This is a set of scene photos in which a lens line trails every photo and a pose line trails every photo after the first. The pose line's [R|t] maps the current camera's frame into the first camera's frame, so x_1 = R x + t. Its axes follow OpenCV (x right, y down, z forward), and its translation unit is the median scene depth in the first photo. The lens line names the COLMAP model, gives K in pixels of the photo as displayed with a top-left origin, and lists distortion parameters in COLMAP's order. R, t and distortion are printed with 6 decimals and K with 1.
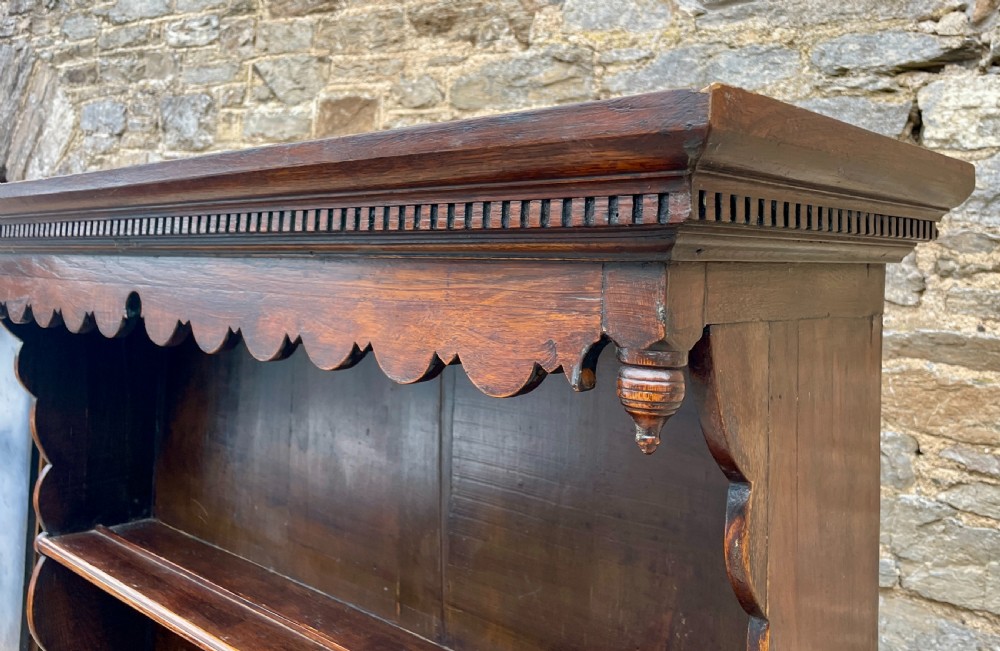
lens RADIAL K [[843.7, 0, 545.1], [0, 843.7, 243.9], [0, 0, 1]] dist [0.077259, -0.002542]
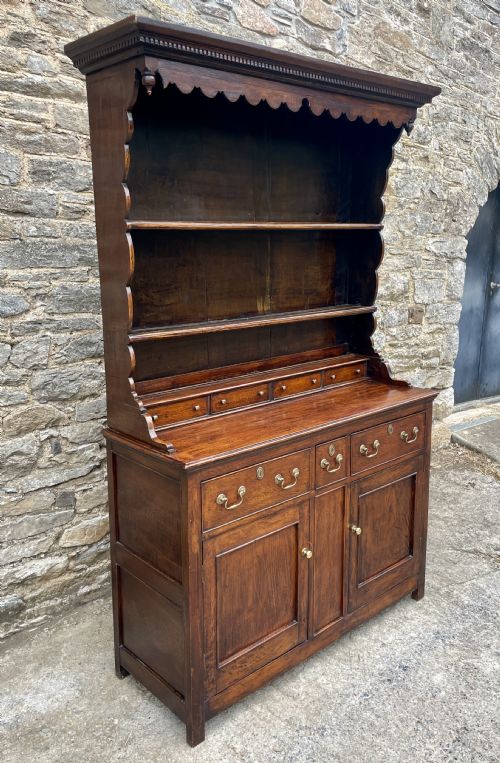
lens RADIAL K [[660.3, 0, 273.3], [0, 660.3, 355.4], [0, 0, 1]] dist [0.047101, -0.012419]
pose [[0.111533, -0.221436, 0.968776, -1.609264], [-0.031762, 0.973566, 0.226187, 0.224415], [-0.993253, -0.055998, 0.101552, 0.406326]]
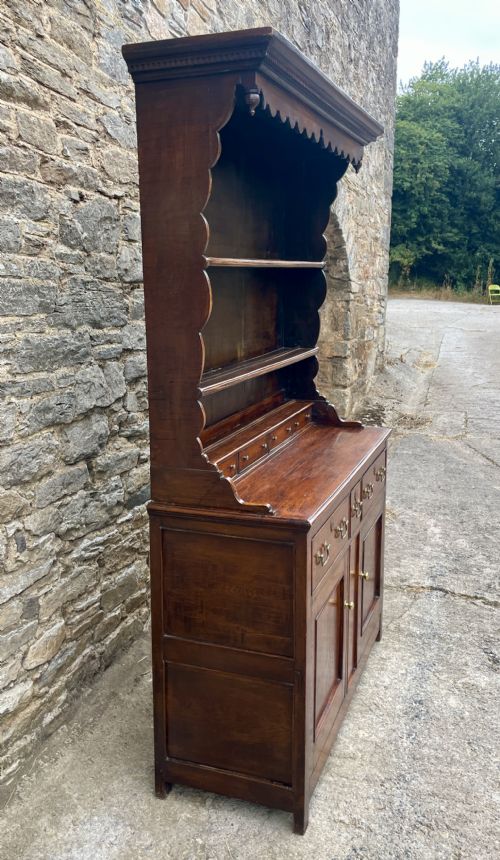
lens RADIAL K [[754.6, 0, 248.0], [0, 754.6, 411.3], [0, 0, 1]] dist [0.046081, -0.008374]
pose [[-0.348280, -0.203150, 0.915113, -1.586479], [-0.042346, 0.978647, 0.201138, 0.262661], [-0.936433, 0.031301, -0.349446, 1.138217]]
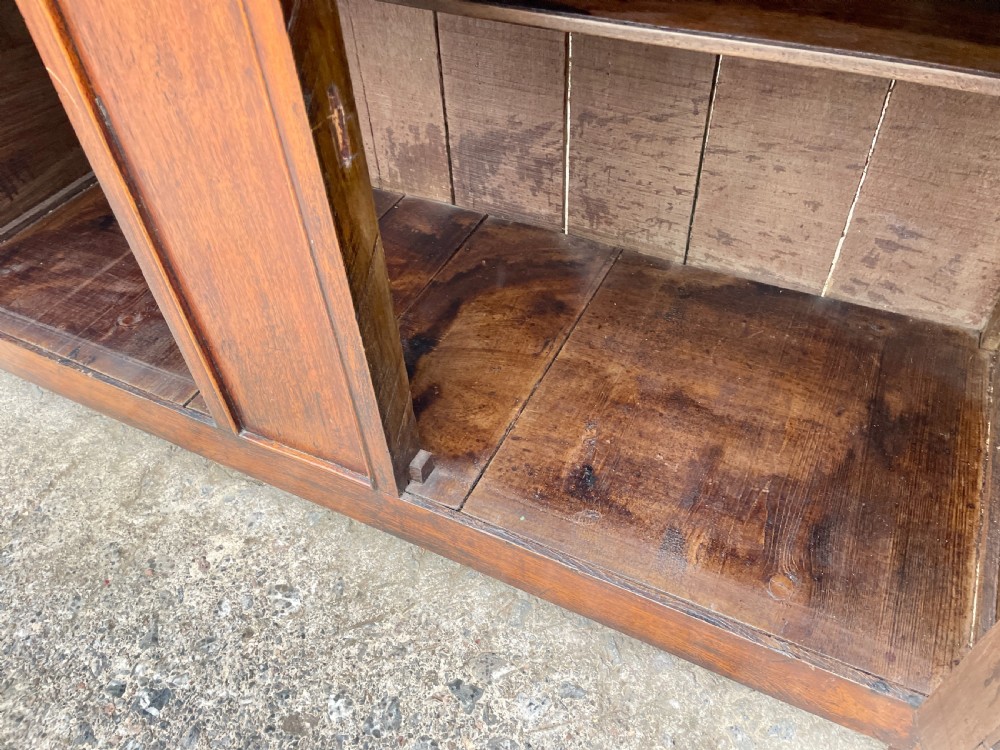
lens RADIAL K [[758.7, 0, 511.4], [0, 758.7, 383.0], [0, 0, 1]] dist [0.093105, -0.126402]
pose [[0.966152, -0.225443, 0.125403, -0.257759], [0.056442, 0.659060, 0.749969, 0.768877], [-0.251724, -0.717506, 0.649477, 0.117610]]
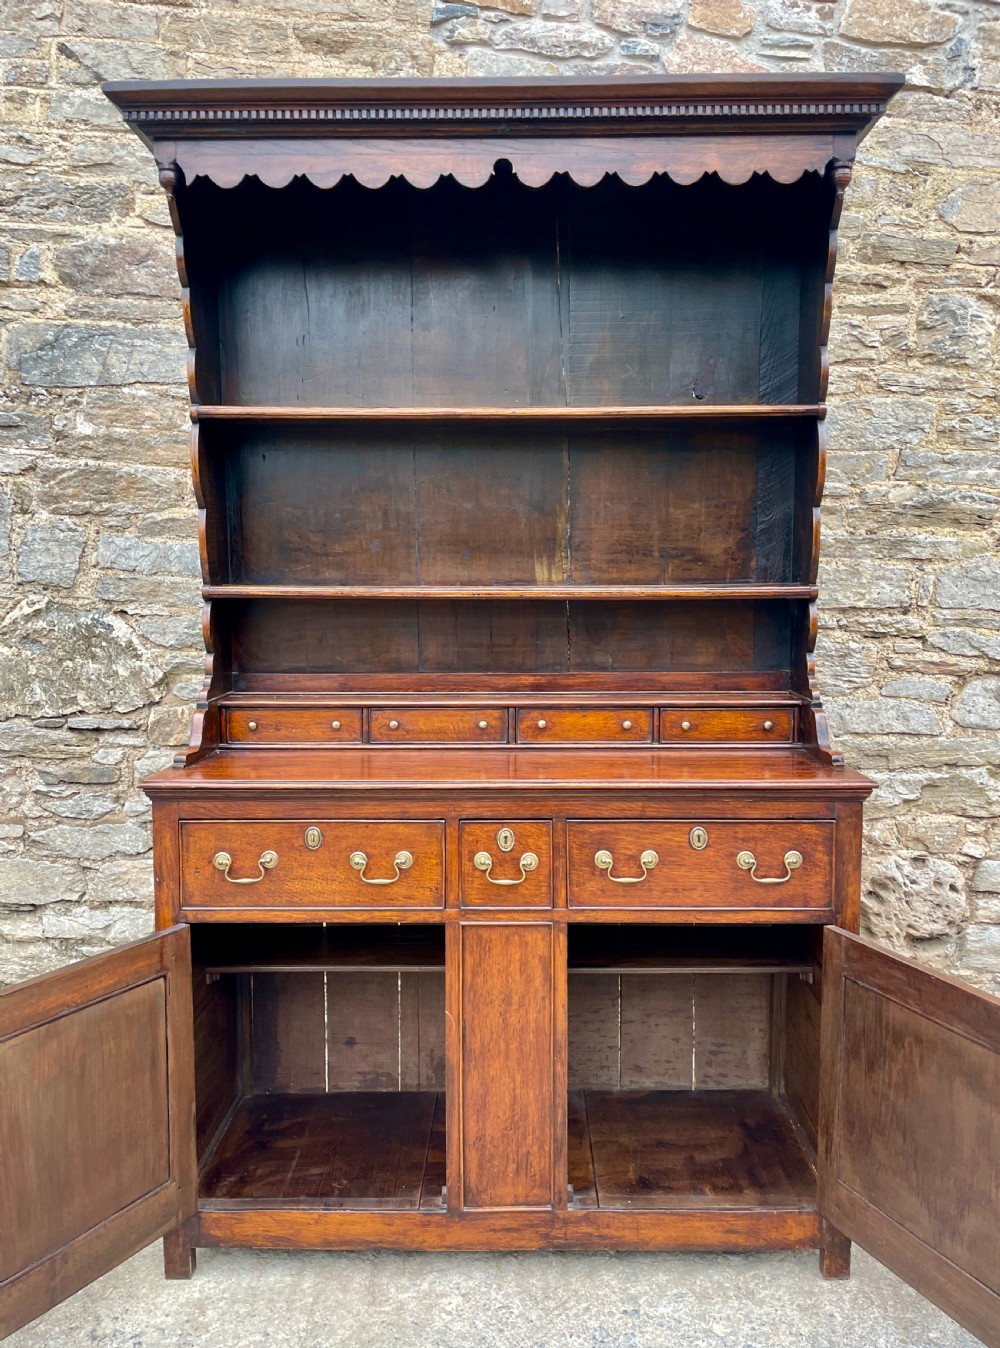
lens RADIAL K [[1070.1, 0, 518.5], [0, 1070.1, 676.8], [0, 0, 1]] dist [0.058850, -0.069919]
pose [[0.764954, -0.102479, 0.635880, -0.990321], [0.005366, 0.988241, 0.152810, 0.385841], [-0.644063, -0.113480, 0.756509, -0.410737]]
